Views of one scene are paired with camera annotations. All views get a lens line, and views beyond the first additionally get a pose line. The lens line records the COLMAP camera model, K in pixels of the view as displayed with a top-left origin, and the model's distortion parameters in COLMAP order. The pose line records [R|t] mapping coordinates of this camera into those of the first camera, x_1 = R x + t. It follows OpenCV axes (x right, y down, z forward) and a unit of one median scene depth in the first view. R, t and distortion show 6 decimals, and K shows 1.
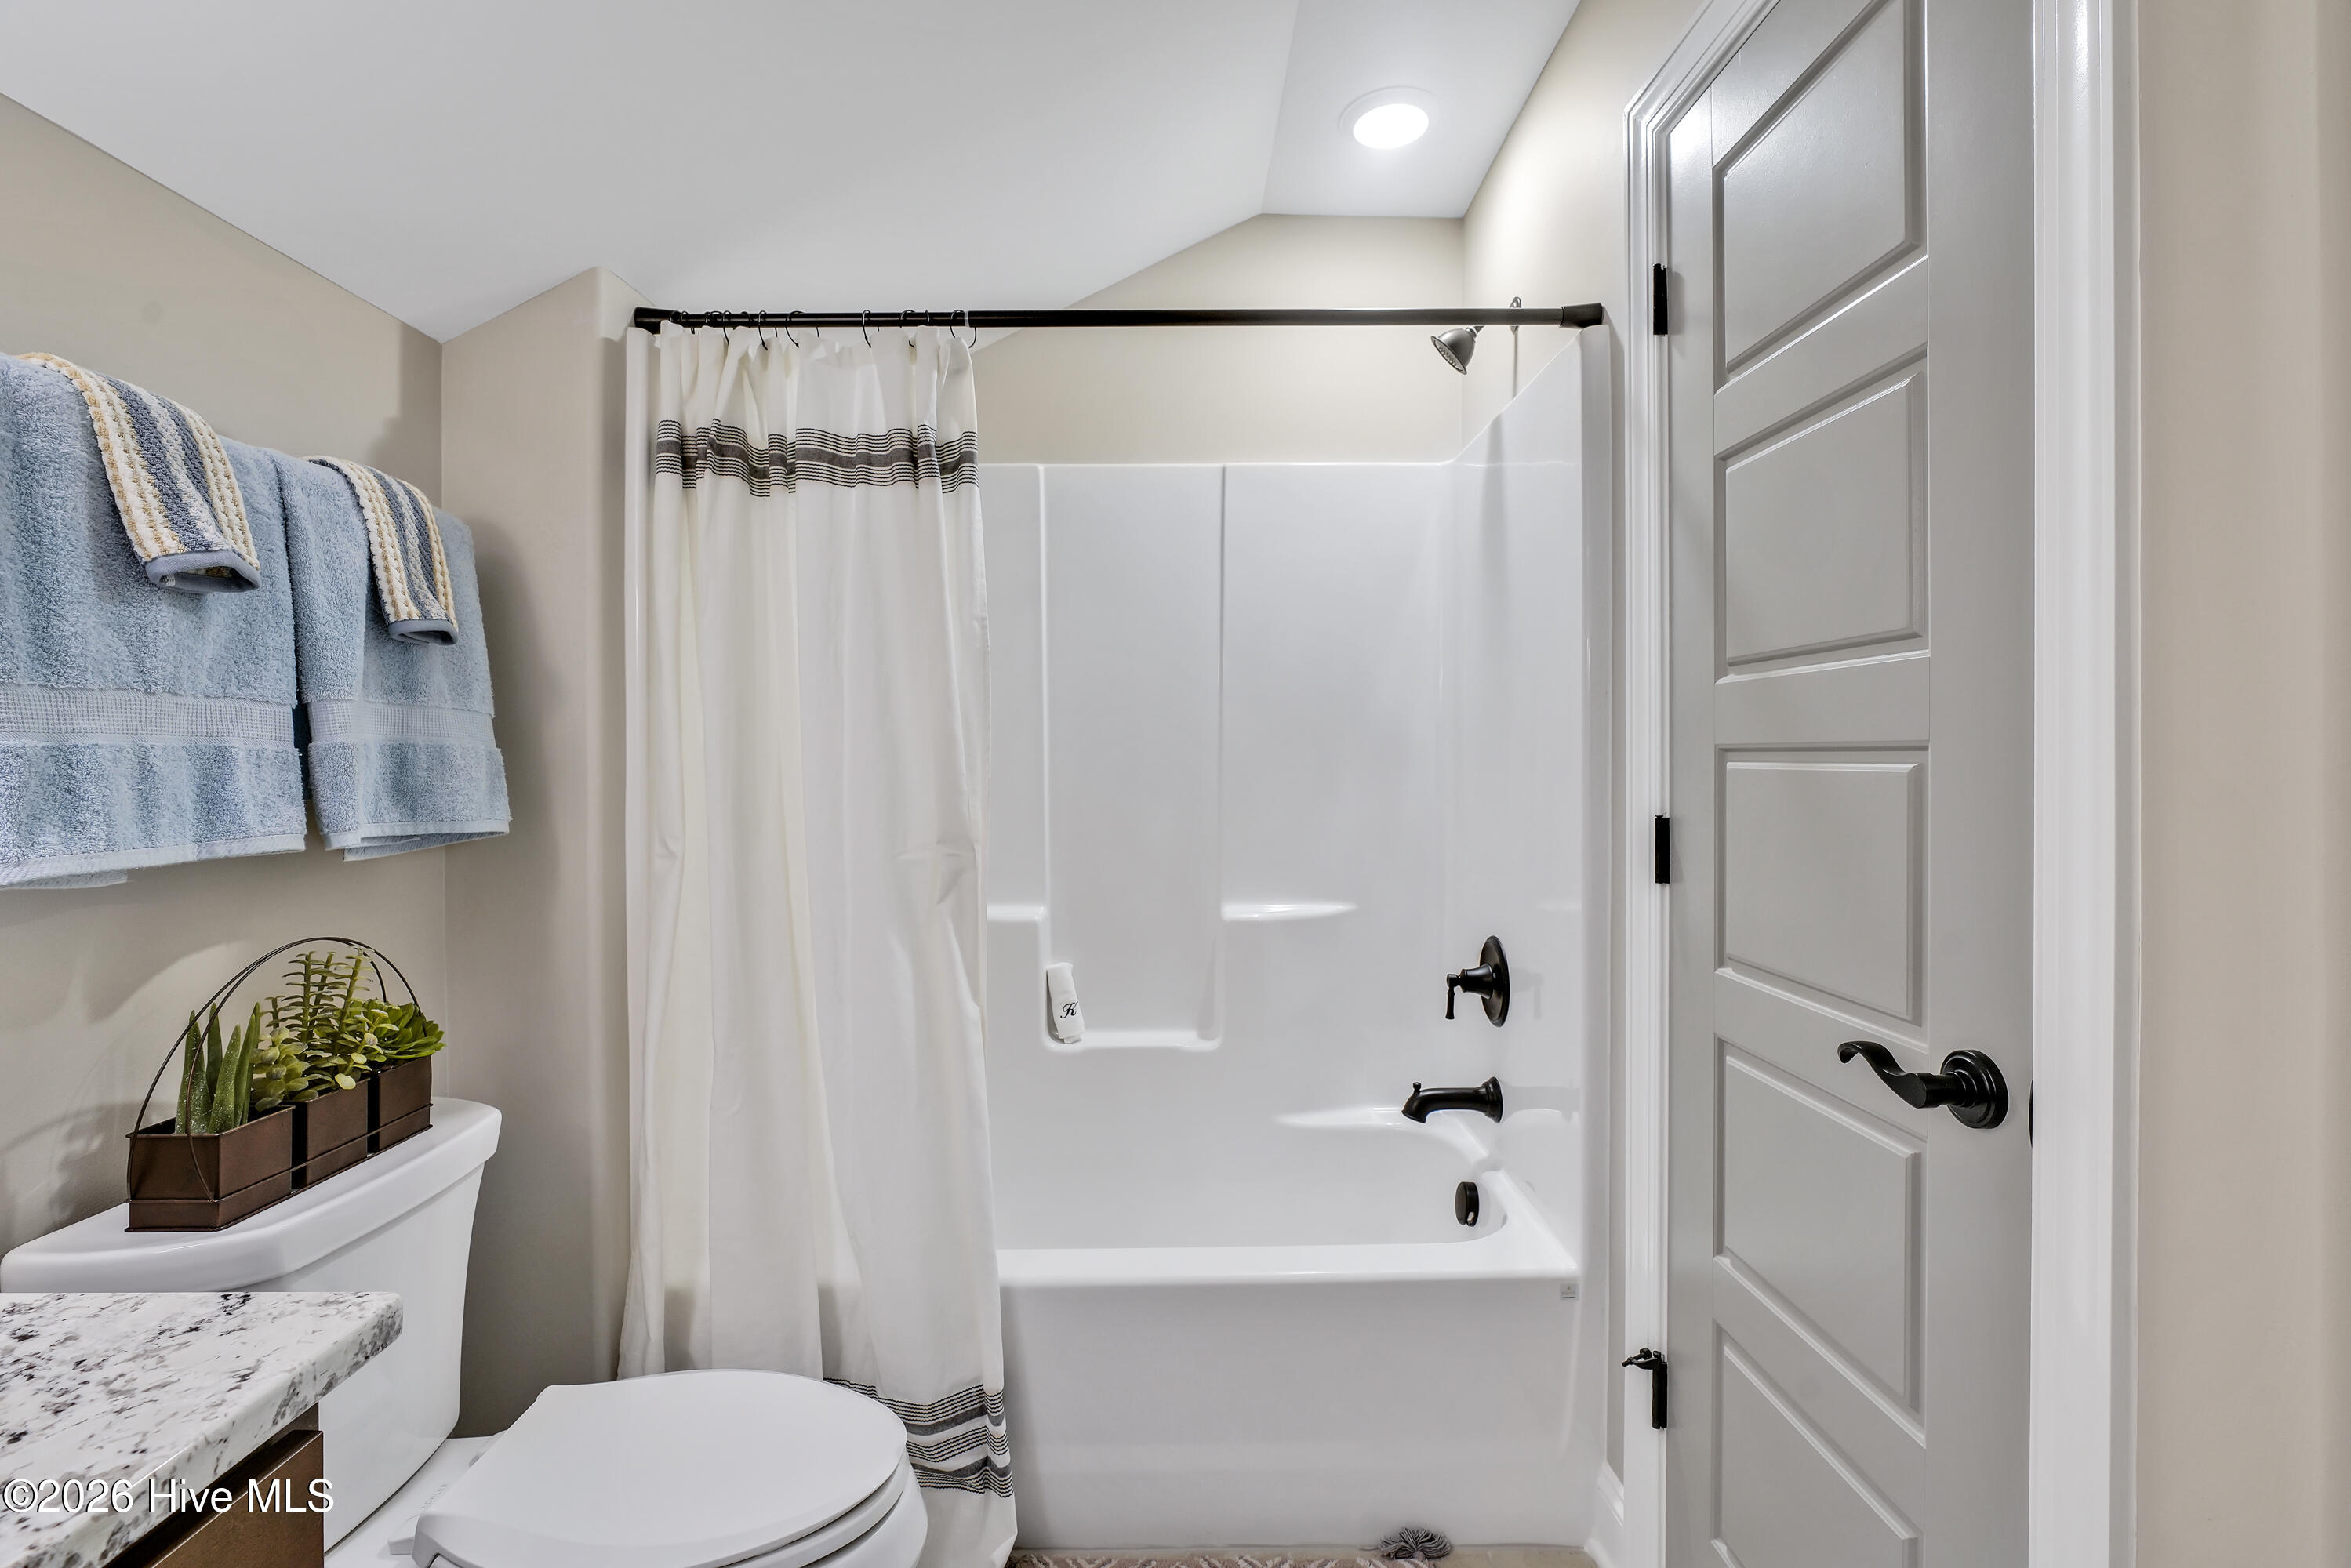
lens RADIAL K [[1043.0, 0, 1173.5], [0, 1043.0, 761.1], [0, 0, 1]] dist [-0.014324, -0.000122]
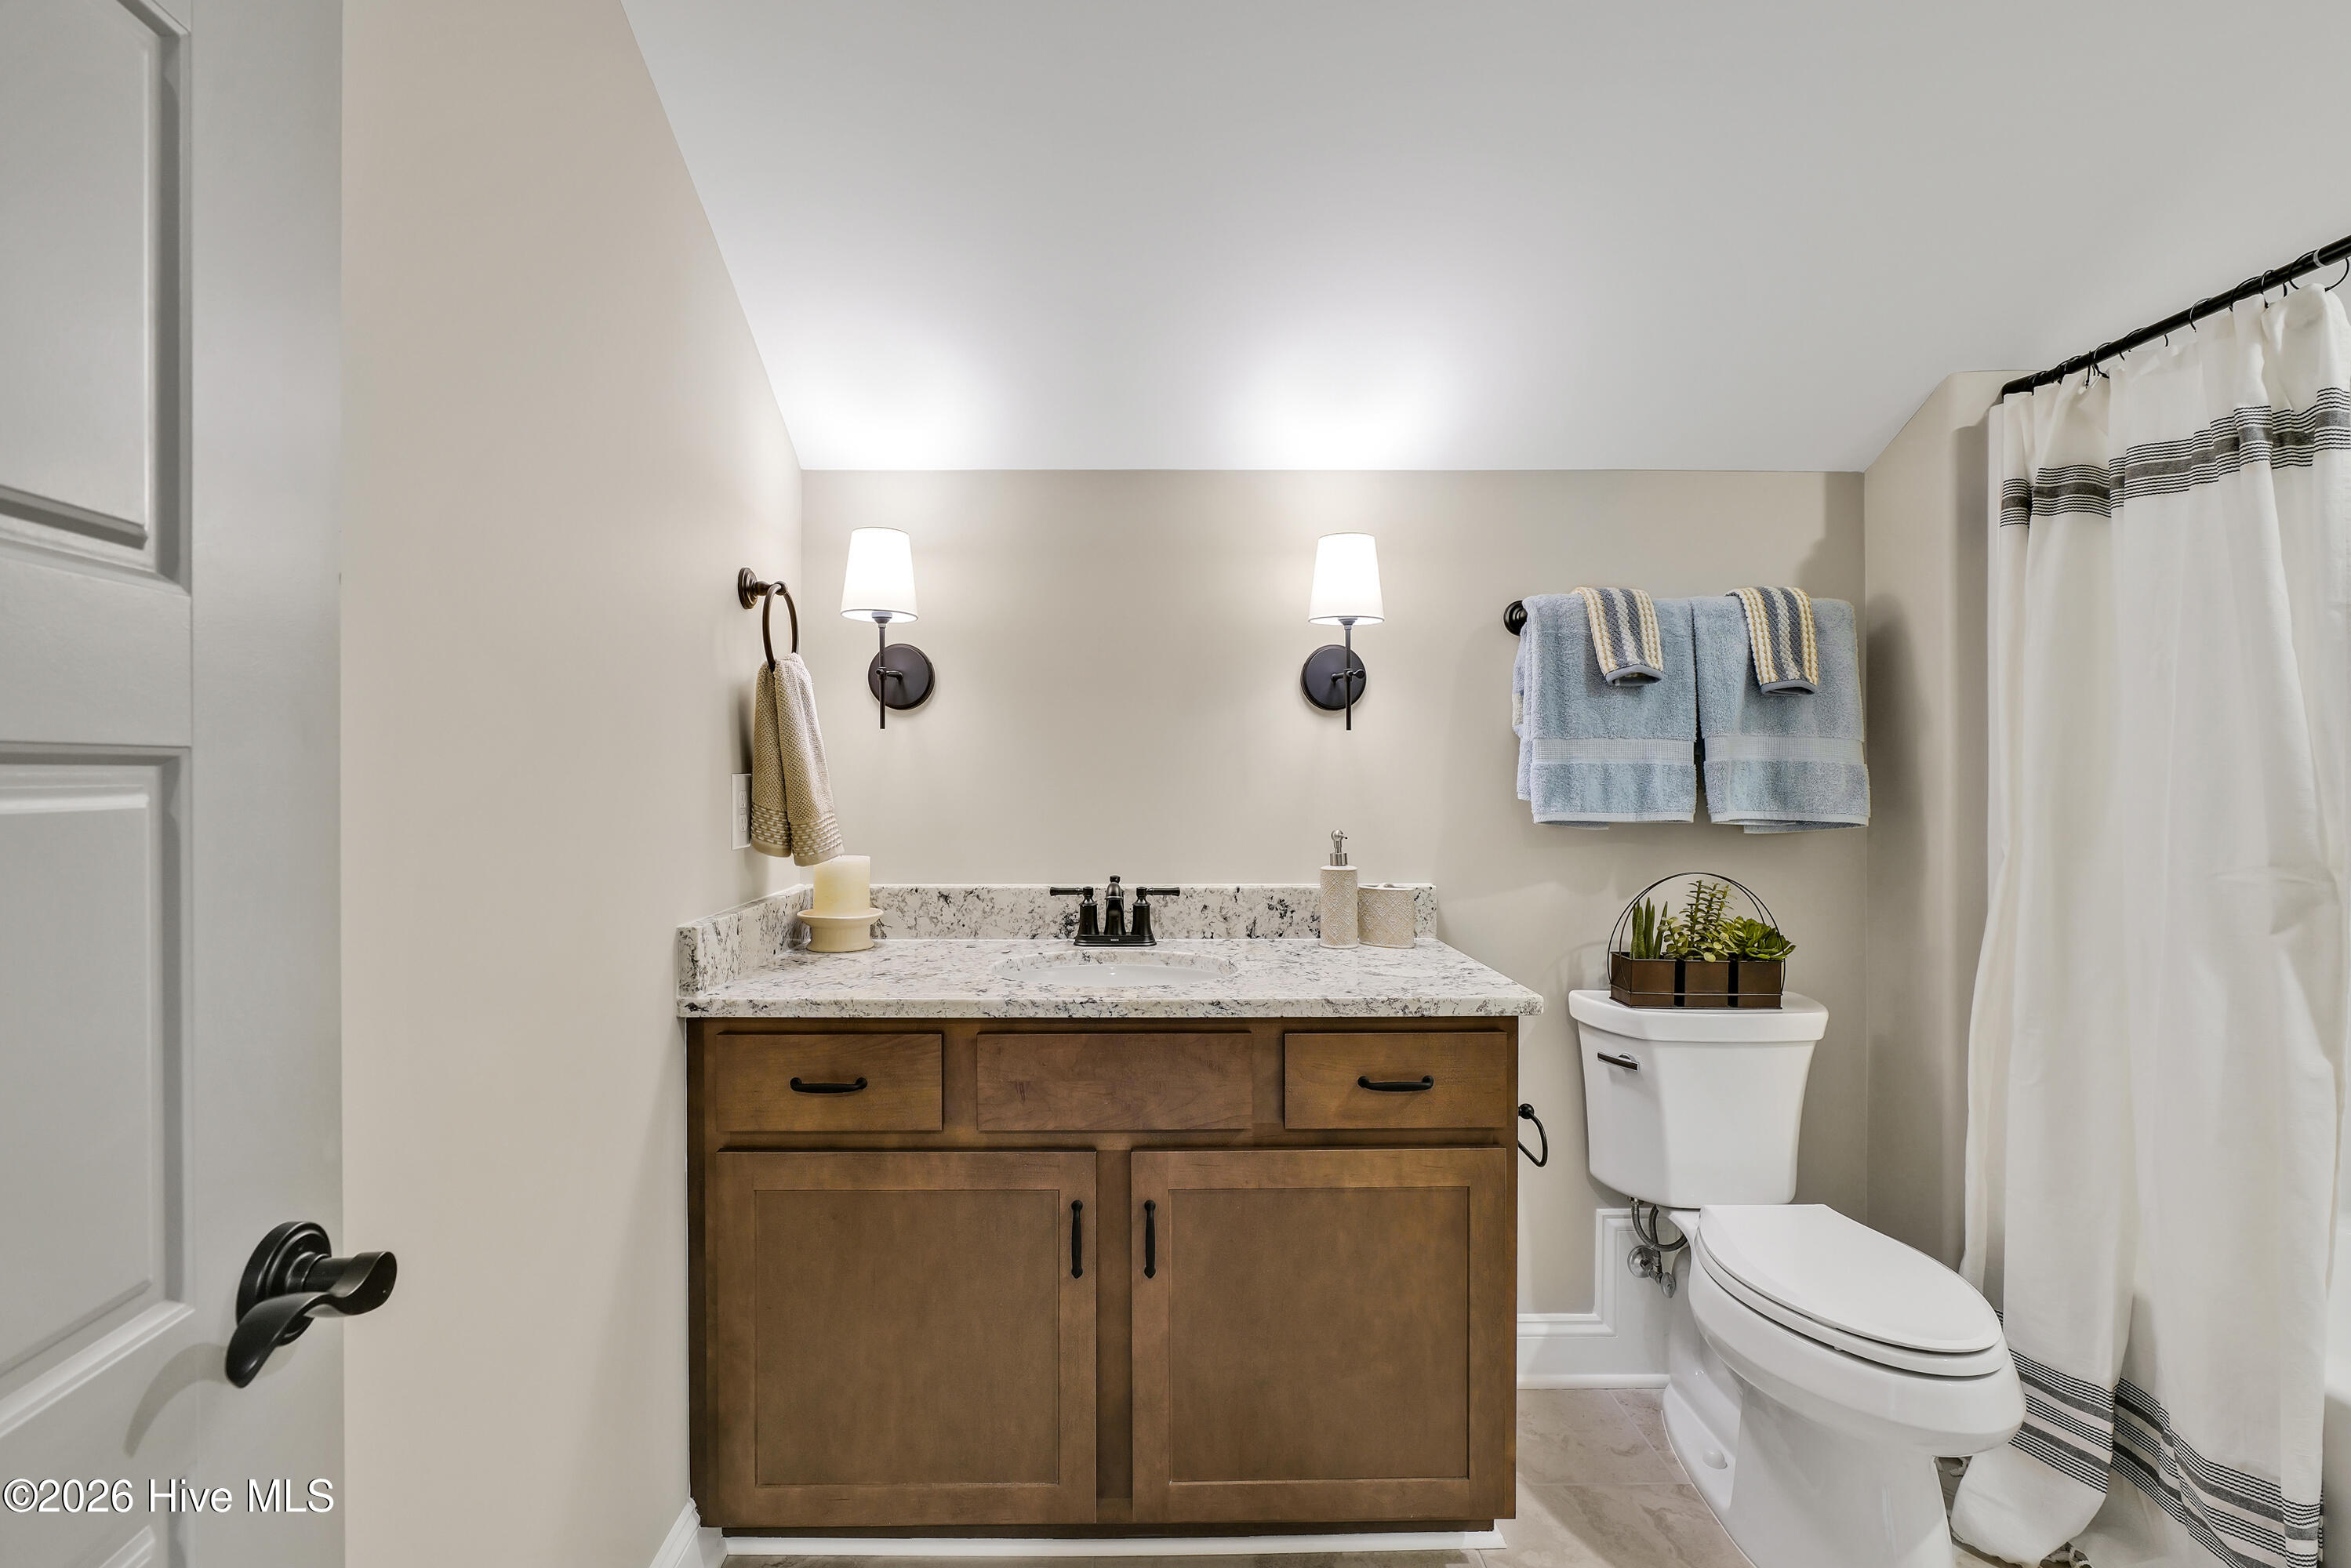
lens RADIAL K [[1043.0, 0, 1171.2], [0, 1043.0, 779.9], [0, 0, 1]] dist [-0.014324, -0.000122]
pose [[0.022296, 0.009974, -0.999702, 0.865412], [-0.005915, 0.999934, 0.009844, 0.001690], [0.999734, 0.005694, 0.022353, 0.053444]]
